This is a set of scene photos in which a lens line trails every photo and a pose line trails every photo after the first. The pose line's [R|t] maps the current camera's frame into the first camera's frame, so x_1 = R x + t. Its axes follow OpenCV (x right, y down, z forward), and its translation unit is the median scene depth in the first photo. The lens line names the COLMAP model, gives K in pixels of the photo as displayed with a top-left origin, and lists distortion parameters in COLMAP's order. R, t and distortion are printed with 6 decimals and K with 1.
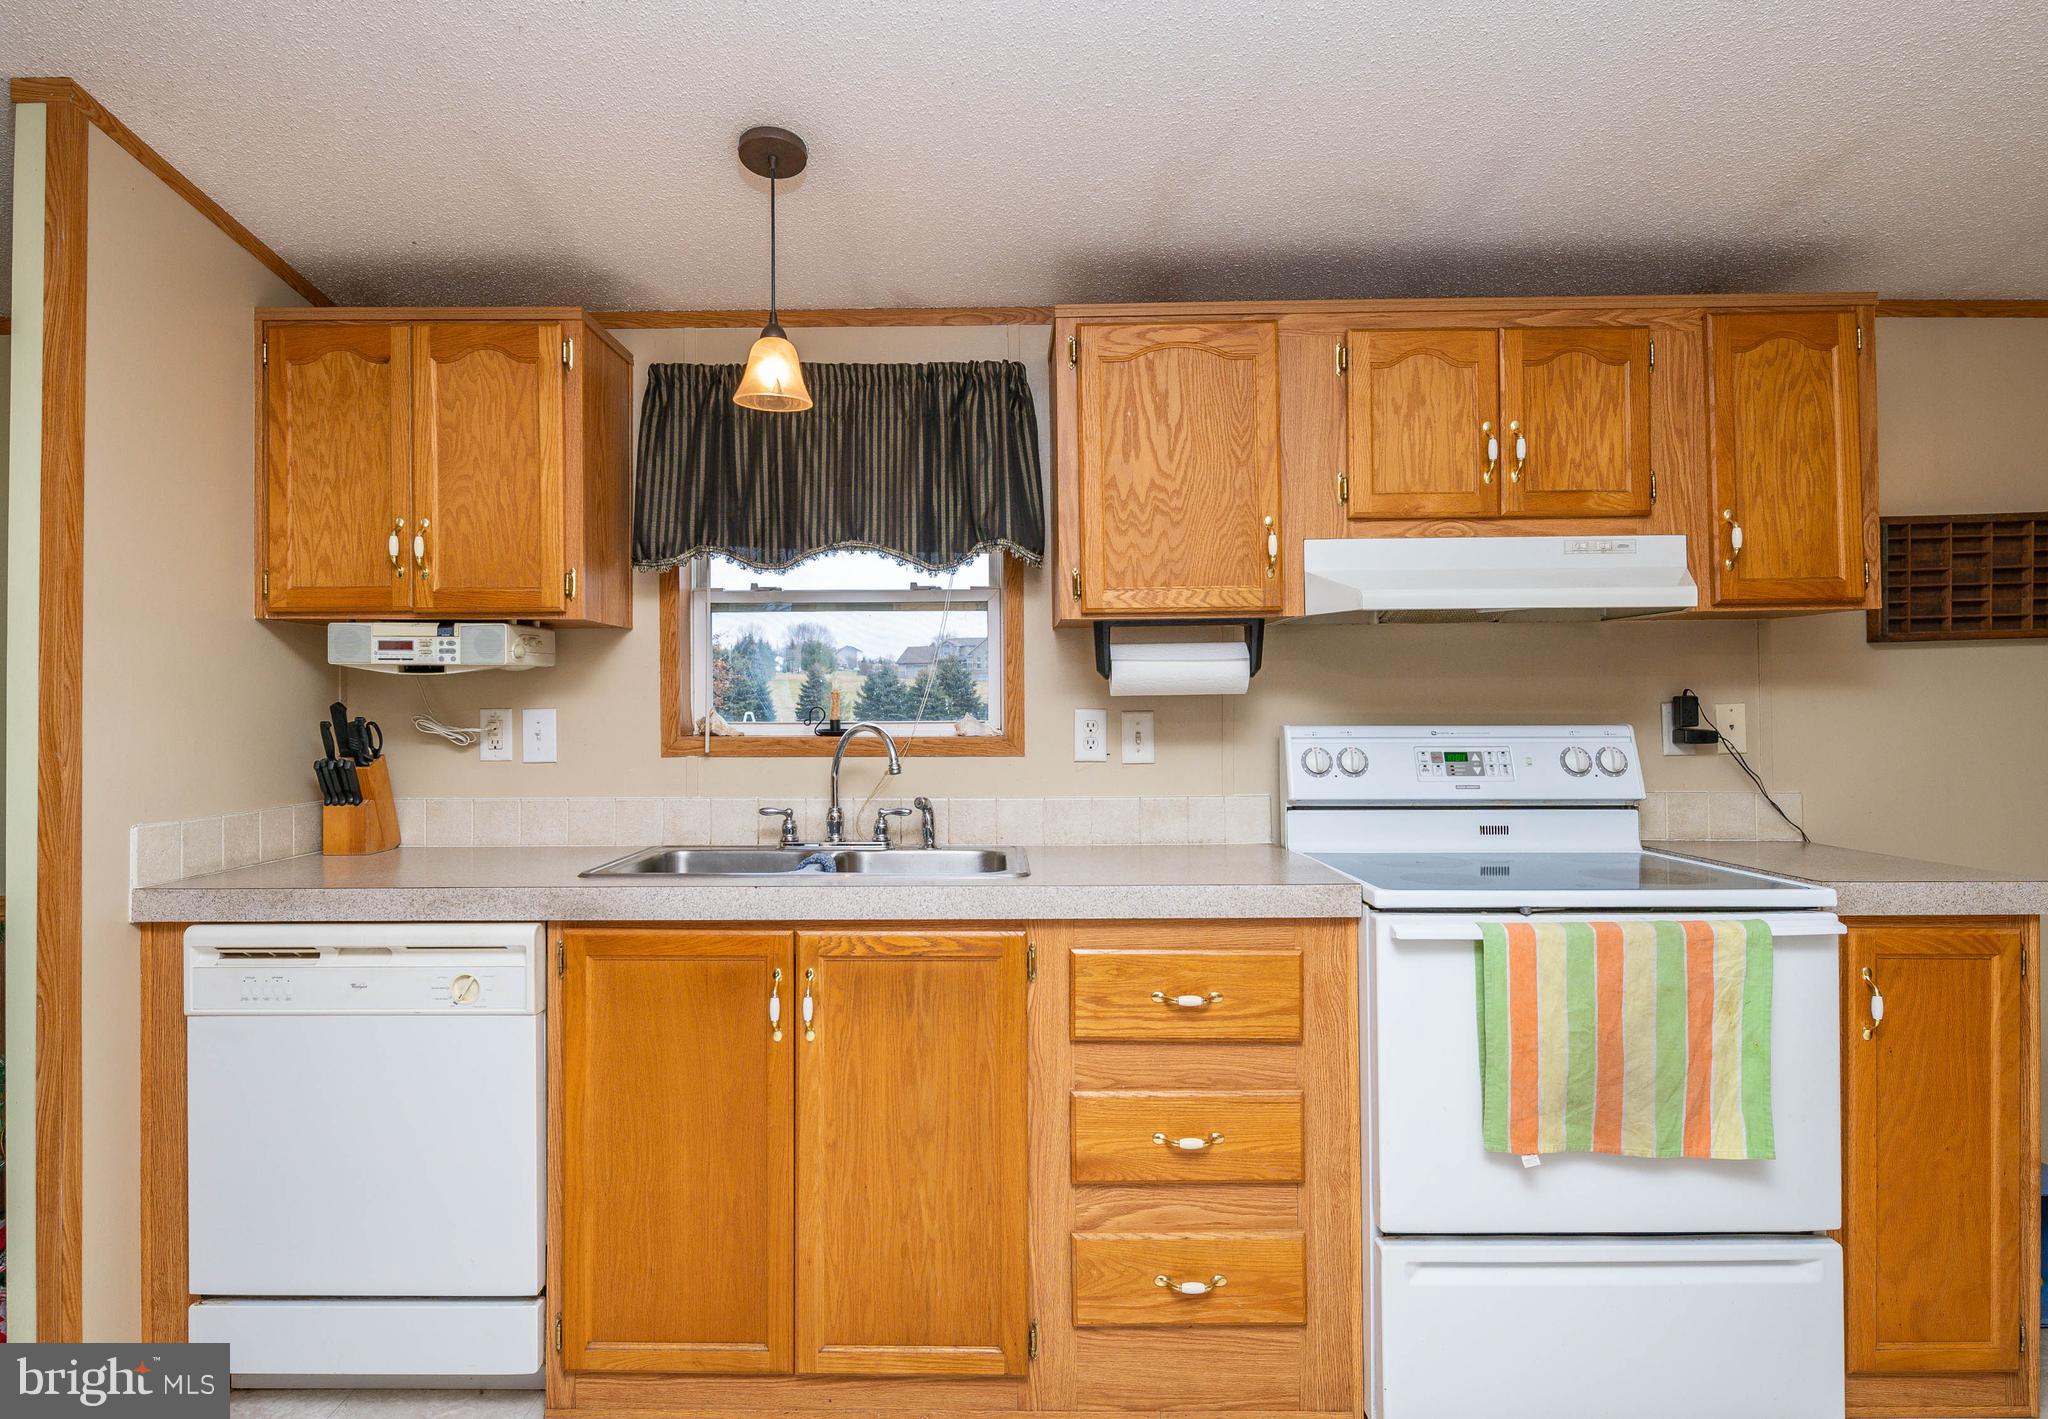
lens RADIAL K [[1118.3, 0, 1015.6], [0, 1118.3, 692.5], [0, 0, 1]] dist [-0.005240, -0.005231]
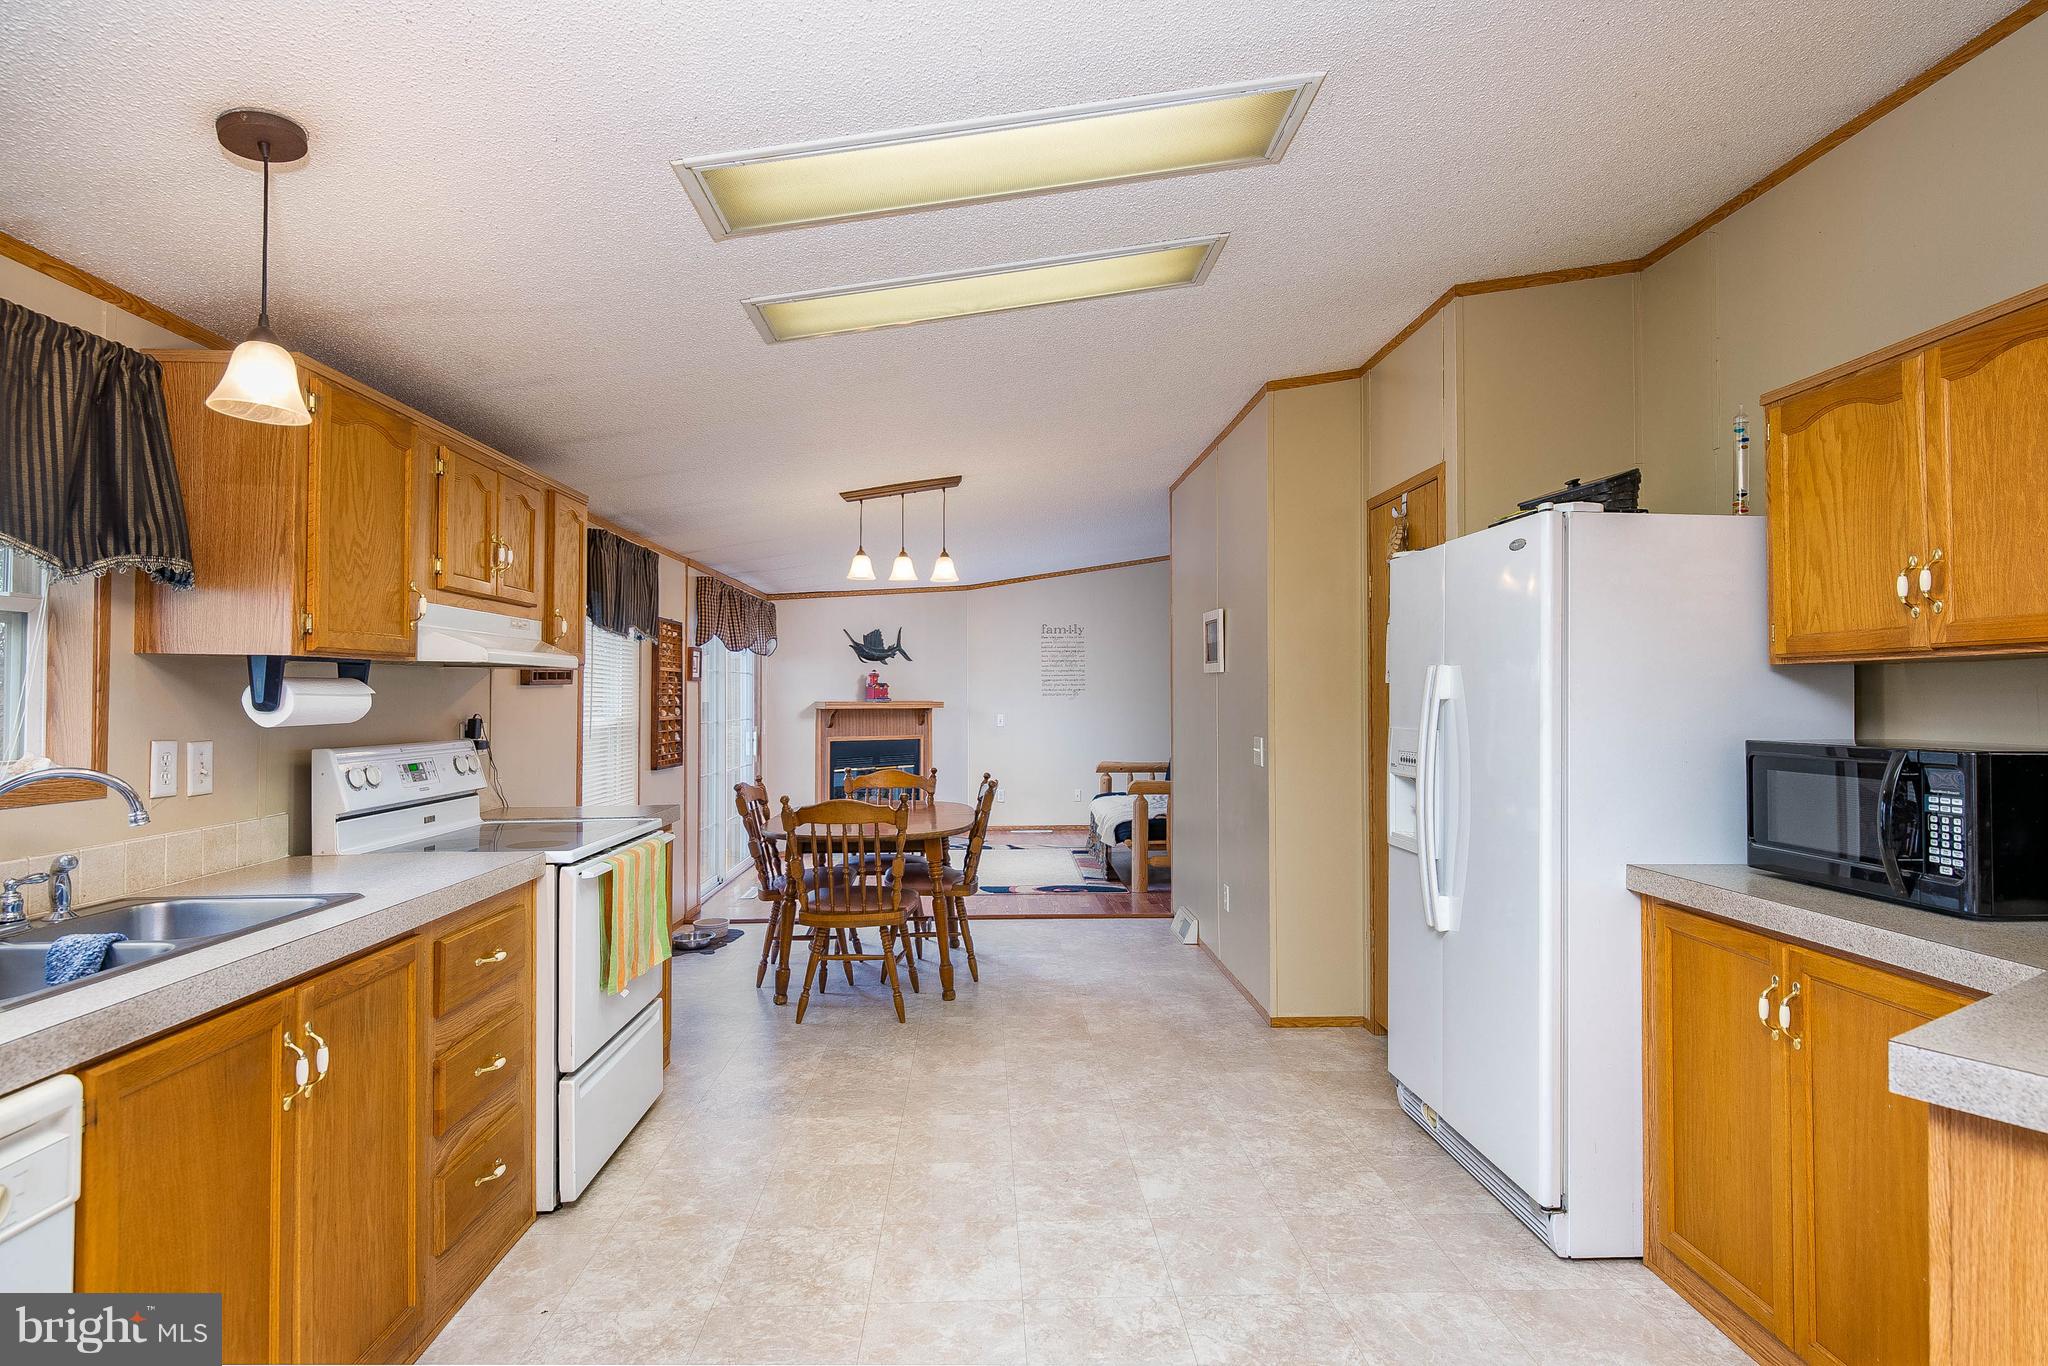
lens RADIAL K [[1064.7, 0, 1021.2], [0, 1064.7, 688.5], [0, 0, 1]] dist [0.008276, -0.004733]
pose [[-0.064038, 0.013894, 0.997851, -0.995527], [-0.010029, 0.999844, -0.014566, -0.027148], [-0.997897, -0.010940, -0.063888, 0.394897]]
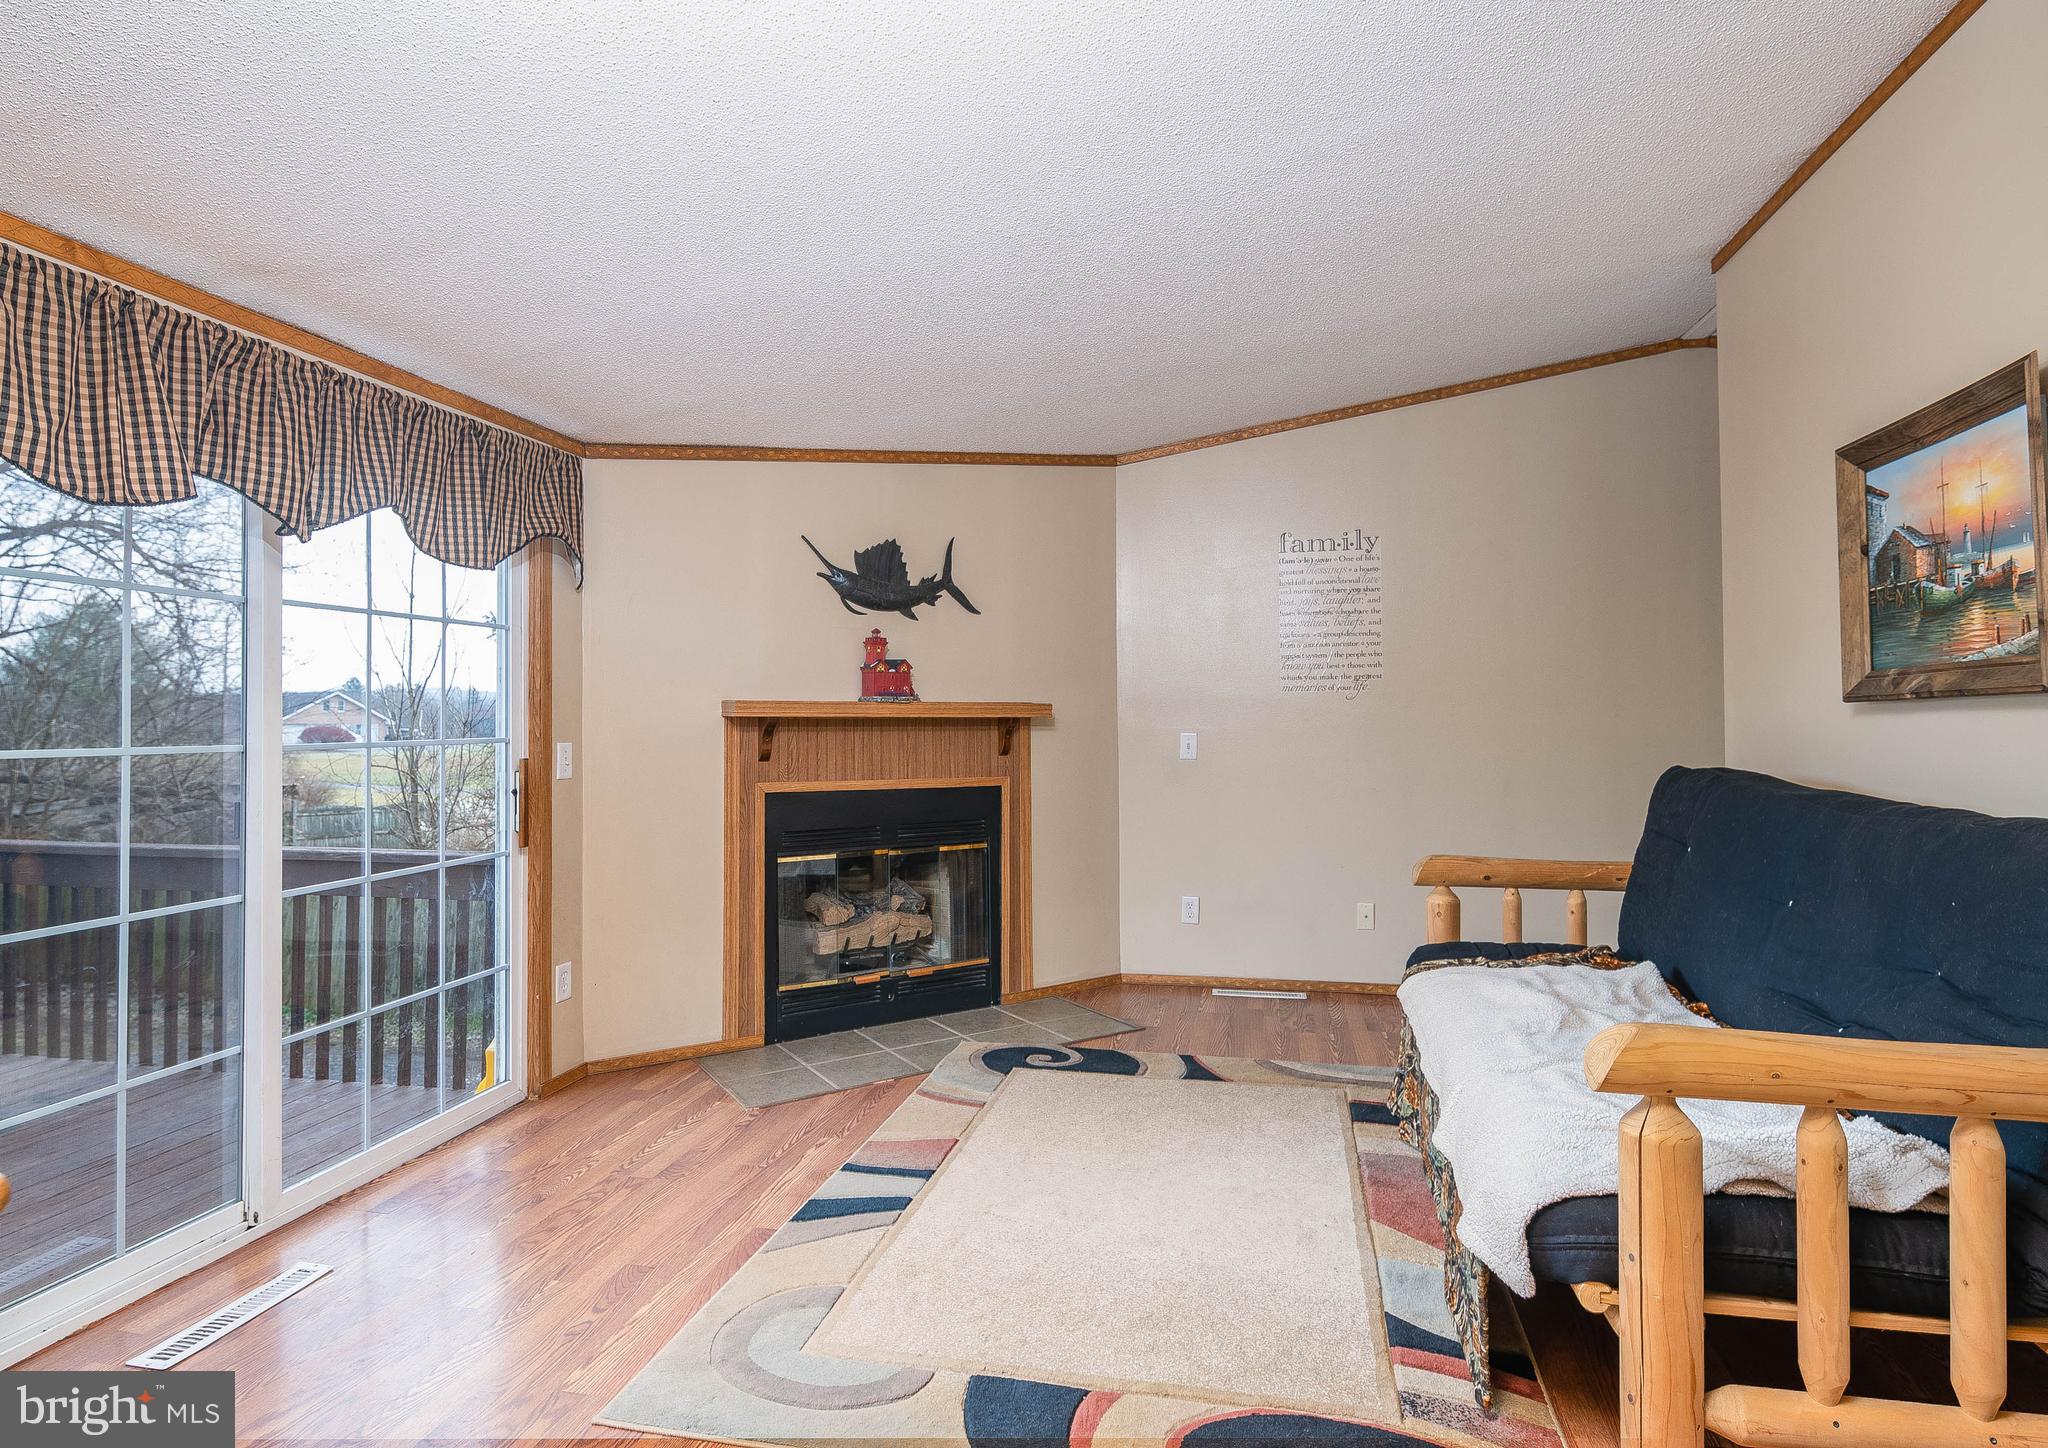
lens RADIAL K [[1088.5, 0, 1004.4], [0, 1088.5, 706.1], [0, 0, 1]] dist [0.010673, -0.002496]
pose [[0.205903, 0.019568, 0.978377, 1.363796], [-0.009269, 0.999794, -0.018046, 0.008949], [-0.978529, -0.005352, 0.206042, 0.107428]]
